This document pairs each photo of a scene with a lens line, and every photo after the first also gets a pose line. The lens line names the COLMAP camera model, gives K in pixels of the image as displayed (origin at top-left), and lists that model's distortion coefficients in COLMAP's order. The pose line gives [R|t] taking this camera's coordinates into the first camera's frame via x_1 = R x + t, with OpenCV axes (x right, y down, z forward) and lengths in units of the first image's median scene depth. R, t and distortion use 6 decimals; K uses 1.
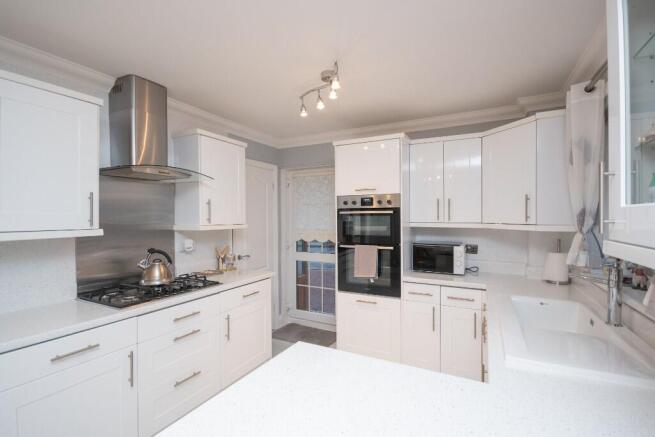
lens RADIAL K [[294.4, 0, 321.0], [0, 294.4, 216.0], [0, 0, 1]] dist [-0.003468, 0.000073]
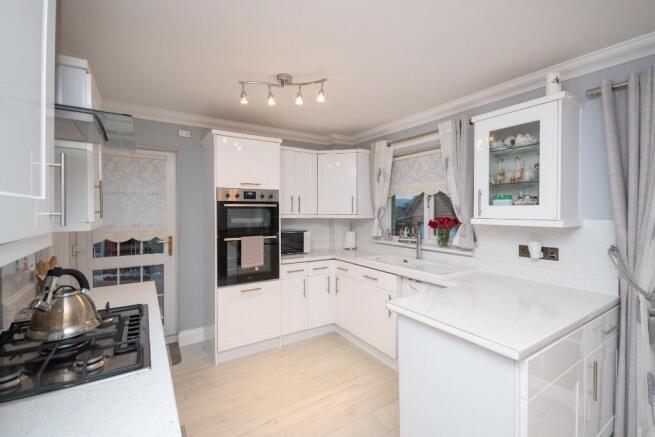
lens RADIAL K [[290.5, 0, 321.6], [0, 290.5, 209.8], [0, 0, 1]] dist [0.003721, 0.000816]
pose [[0.507267, 0.002977, 0.861784, -0.632338], [-0.005075, 0.999987, -0.000467, 0.002687], [-0.861774, -0.004137, 0.507275, 0.259788]]
